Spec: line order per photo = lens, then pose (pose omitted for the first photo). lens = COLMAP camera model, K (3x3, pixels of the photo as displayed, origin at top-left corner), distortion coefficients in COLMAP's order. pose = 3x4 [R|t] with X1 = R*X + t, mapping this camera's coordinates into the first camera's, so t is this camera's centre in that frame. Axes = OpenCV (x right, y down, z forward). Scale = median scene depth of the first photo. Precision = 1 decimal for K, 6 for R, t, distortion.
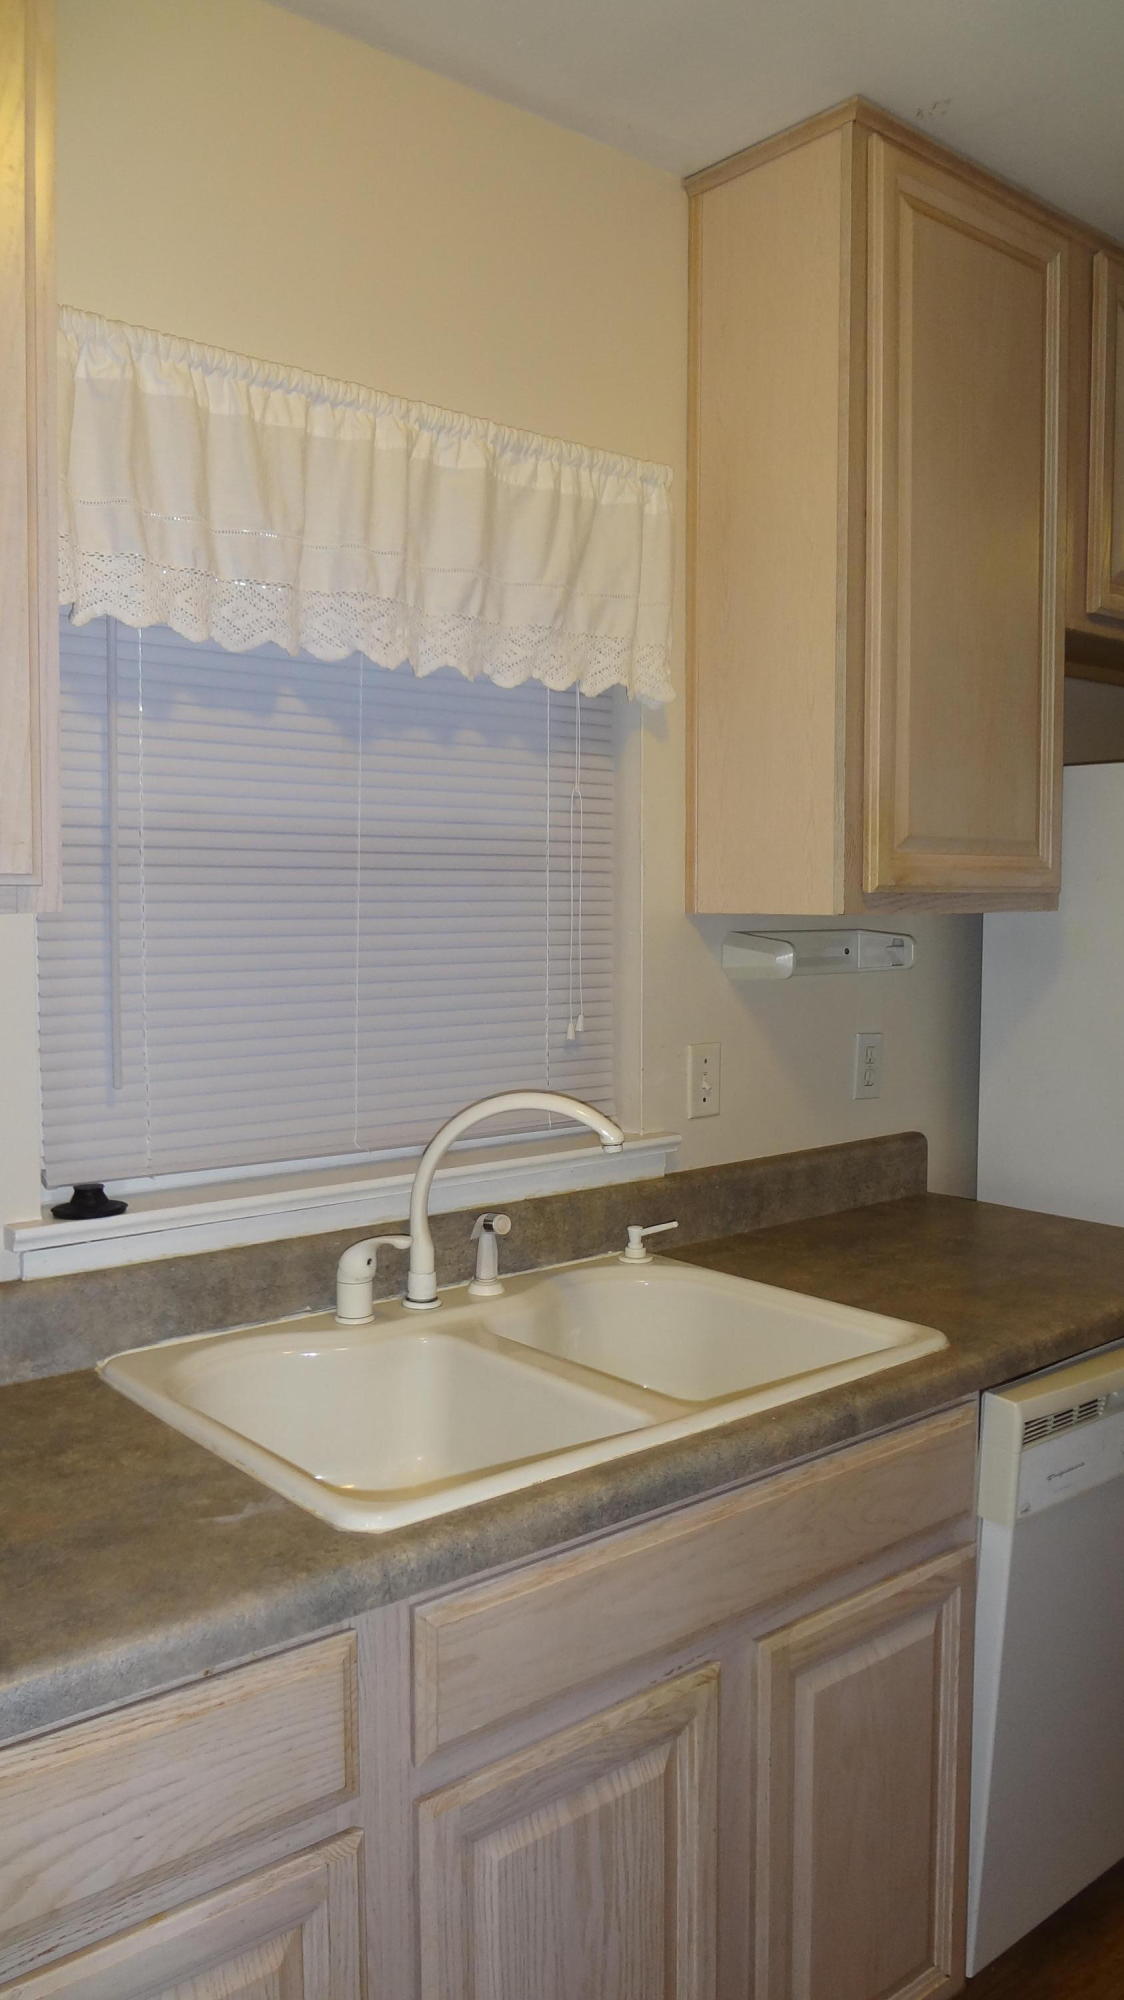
lens RADIAL K [[1508.4, 0, 562.0], [0, 1508.4, 1000.0], [0, 0, 1]] dist [-0.036667, 0.006739]
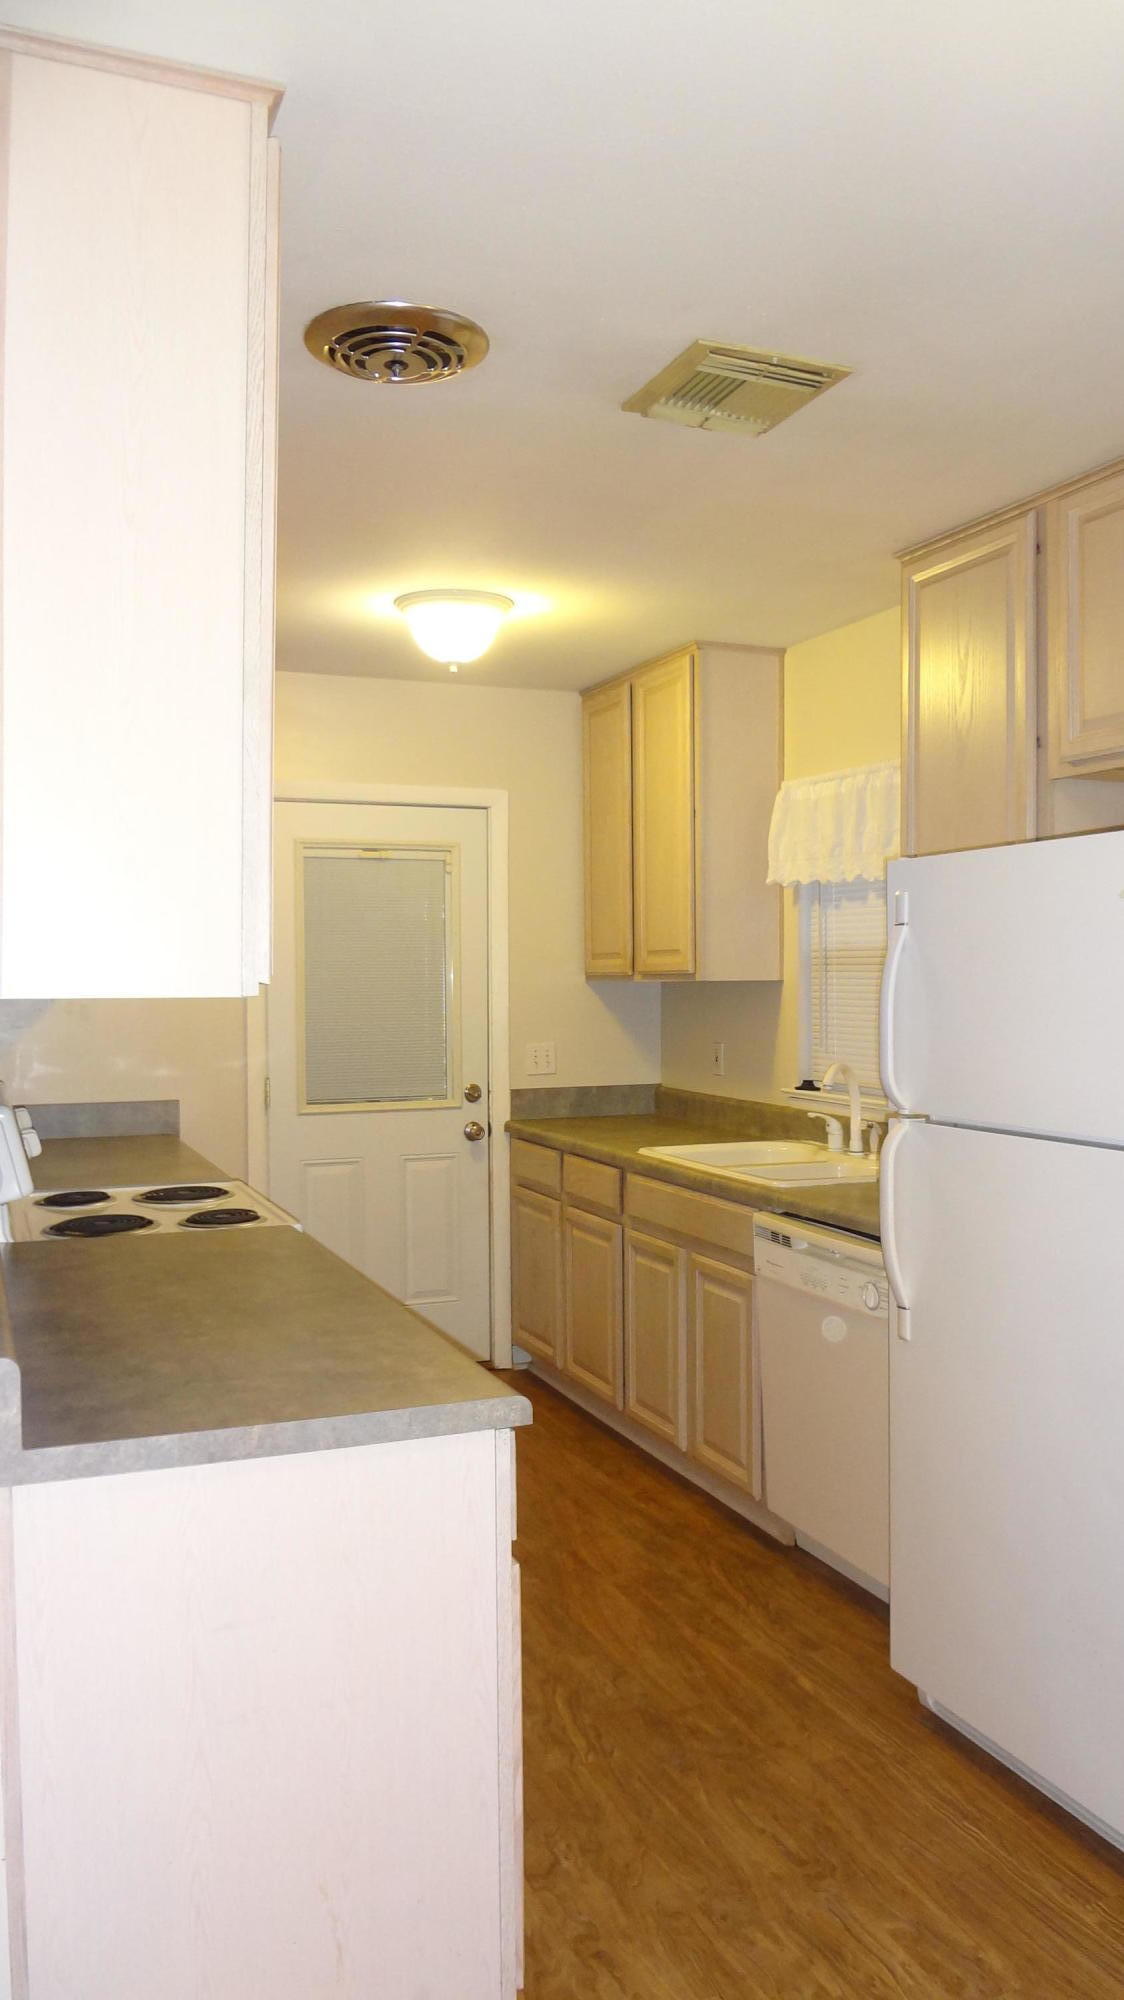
lens RADIAL K [[1508.4, 0, 562.0], [0, 1508.4, 1000.0], [0, 0, 1]] dist [-0.036667, 0.006739]
pose [[-0.307400, 0.015073, -0.951461, 2.336350], [-0.063531, 0.997319, 0.036325, -0.090691], [0.949457, 0.071613, -0.305618, 1.325095]]
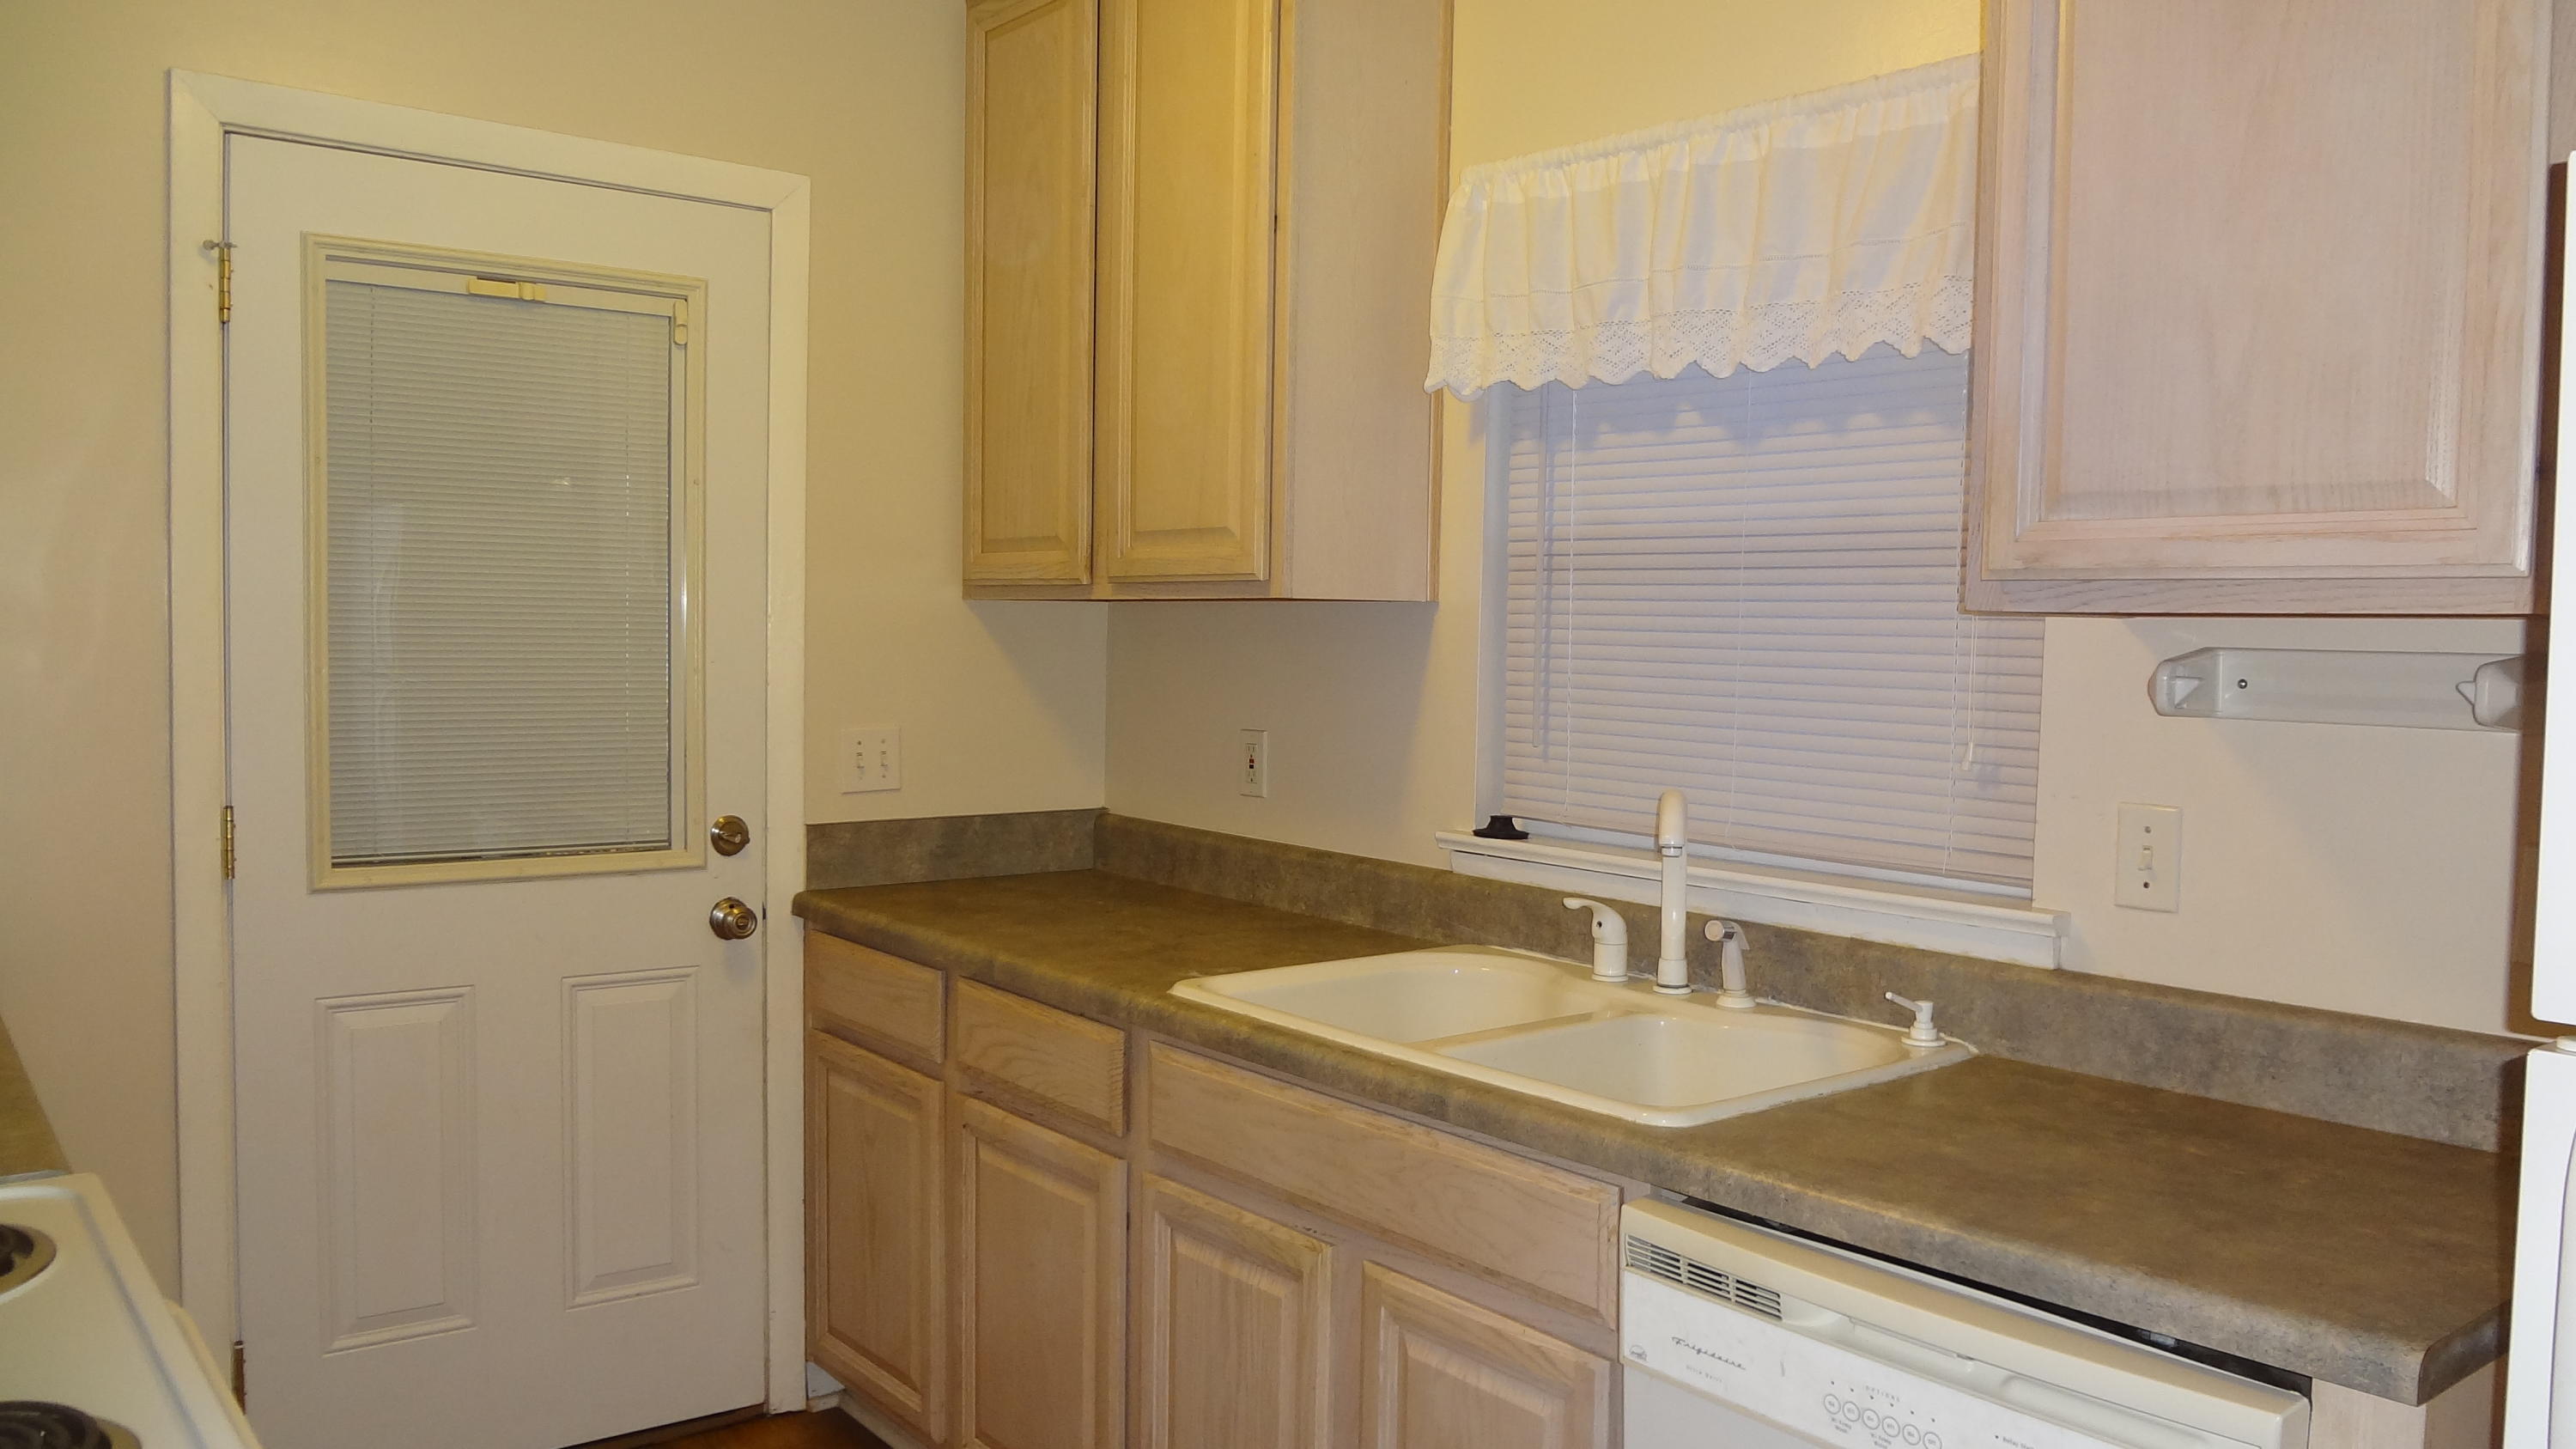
lens RADIAL K [[1943.2, 0, 1288.0], [0, 1943.2, 724.5], [0, 0, 1]] dist [-0.036667, 0.006739]
pose [[-0.026842, 0.048416, -0.998467, 1.286509], [-0.091554, 0.994509, 0.050685, -0.021689], [0.995438, 0.092774, -0.022262, 0.793991]]
